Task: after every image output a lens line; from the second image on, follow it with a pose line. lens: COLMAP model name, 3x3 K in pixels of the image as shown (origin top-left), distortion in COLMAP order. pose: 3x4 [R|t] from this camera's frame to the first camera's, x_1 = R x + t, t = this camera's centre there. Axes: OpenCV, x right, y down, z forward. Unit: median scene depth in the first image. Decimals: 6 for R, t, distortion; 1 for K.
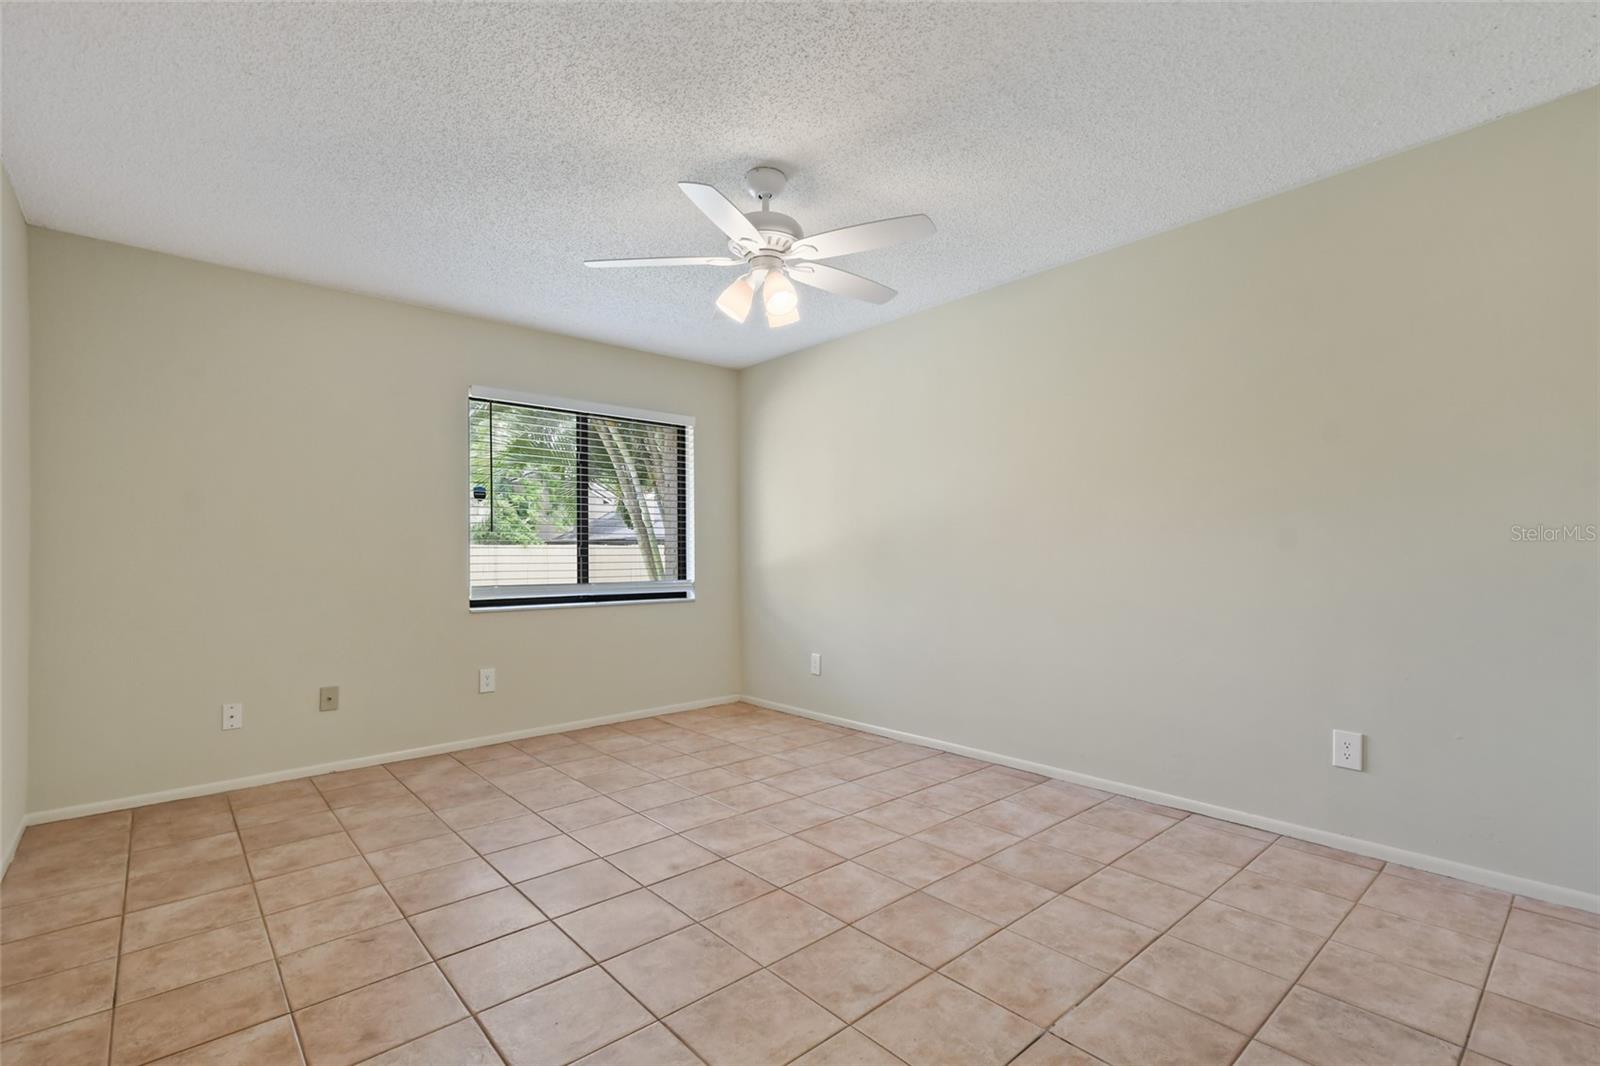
lens RADIAL K [[714.9, 0, 798.6], [0, 714.9, 541.1], [0, 0, 1]] dist [0.004155, -0.002853]
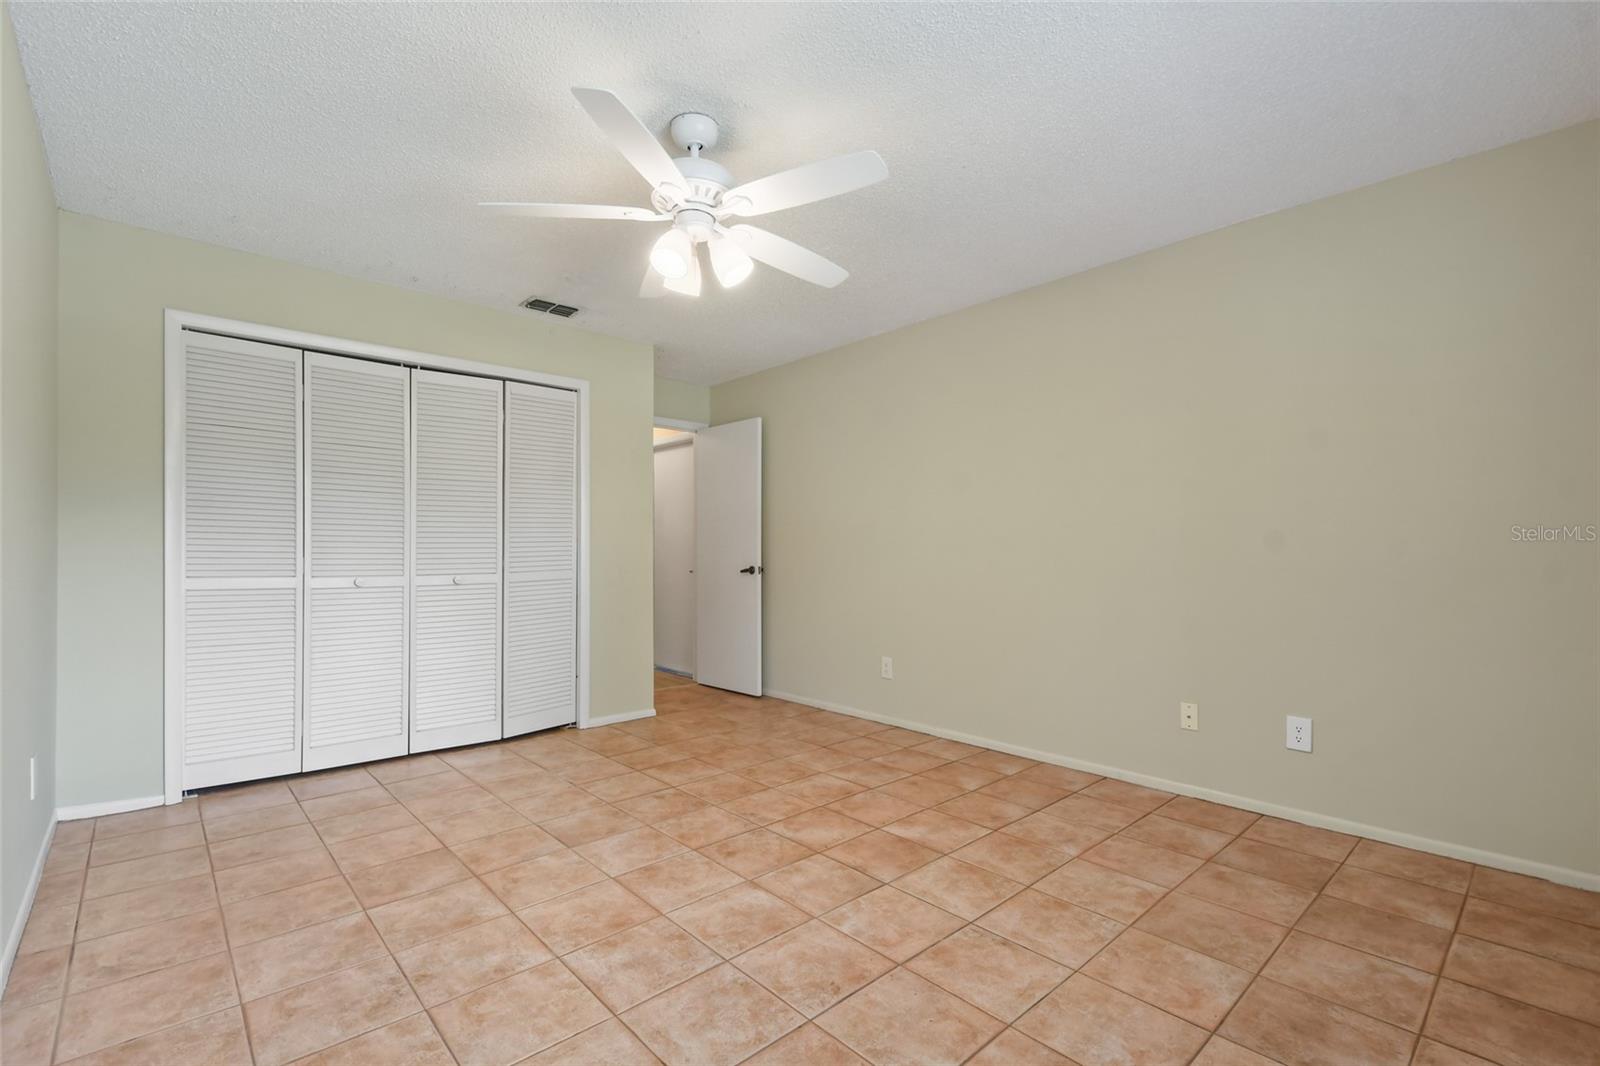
lens RADIAL K [[714.9, 0, 800.7], [0, 714.9, 541.4], [0, 0, 1]] dist [0.004155, -0.002853]
pose [[-0.999723, 0.008662, -0.021863, -0.158999], [0.009391, 0.999396, -0.033447, 0.048469], [0.021560, -0.033643, -0.999201, 1.973349]]
